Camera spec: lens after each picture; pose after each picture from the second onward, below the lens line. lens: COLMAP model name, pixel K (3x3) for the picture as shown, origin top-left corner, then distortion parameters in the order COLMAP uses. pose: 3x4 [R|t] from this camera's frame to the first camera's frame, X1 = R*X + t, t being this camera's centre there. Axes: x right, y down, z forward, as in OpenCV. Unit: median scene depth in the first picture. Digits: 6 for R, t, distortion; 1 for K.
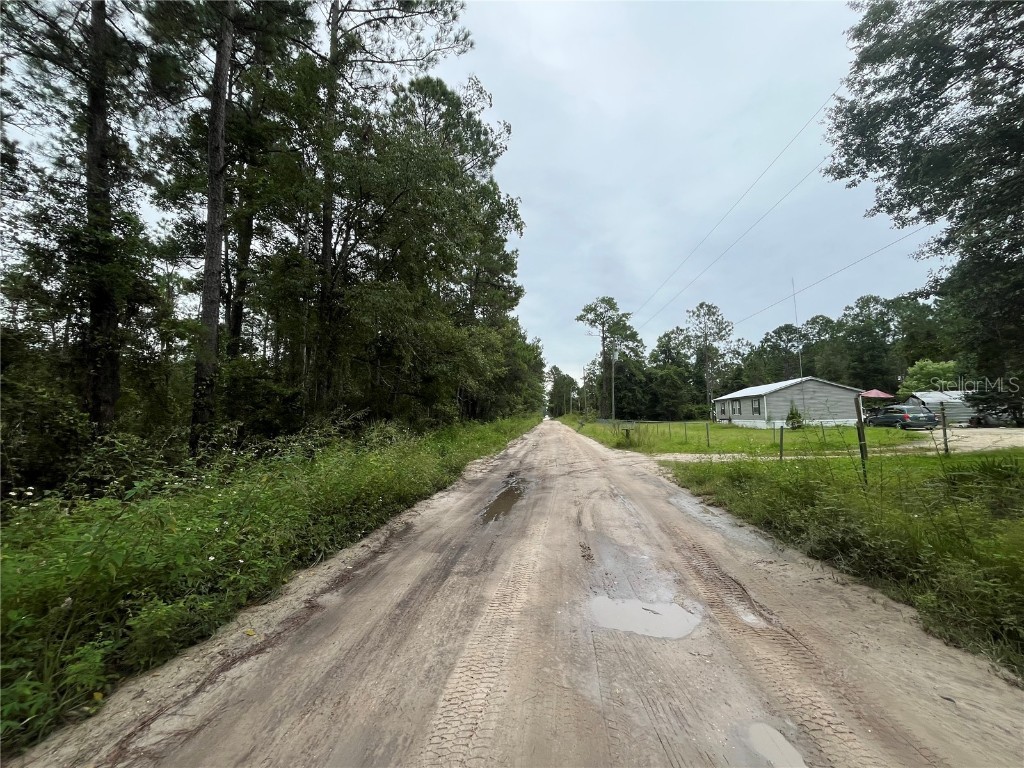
lens RADIAL K [[411.7, 0, 509.8], [0, 411.7, 381.5], [0, 0, 1]] dist [-0.001471, -0.000144]
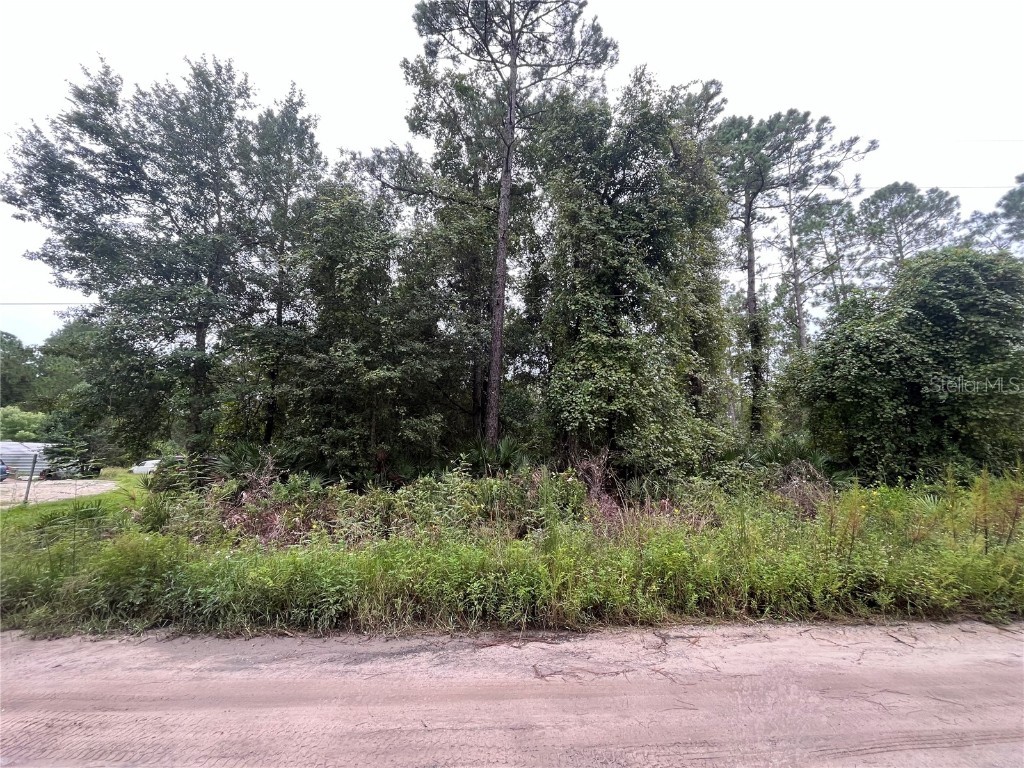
lens RADIAL K [[411.7, 0, 510.6], [0, 411.7, 381.4], [0, 0, 1]] dist [-0.001471, -0.000144]
pose [[-0.120367, 0.211303, 0.969981, -0.138662], [-0.087656, 0.971006, -0.222404, -0.003866], [-0.988852, -0.111795, -0.098355, -0.061257]]
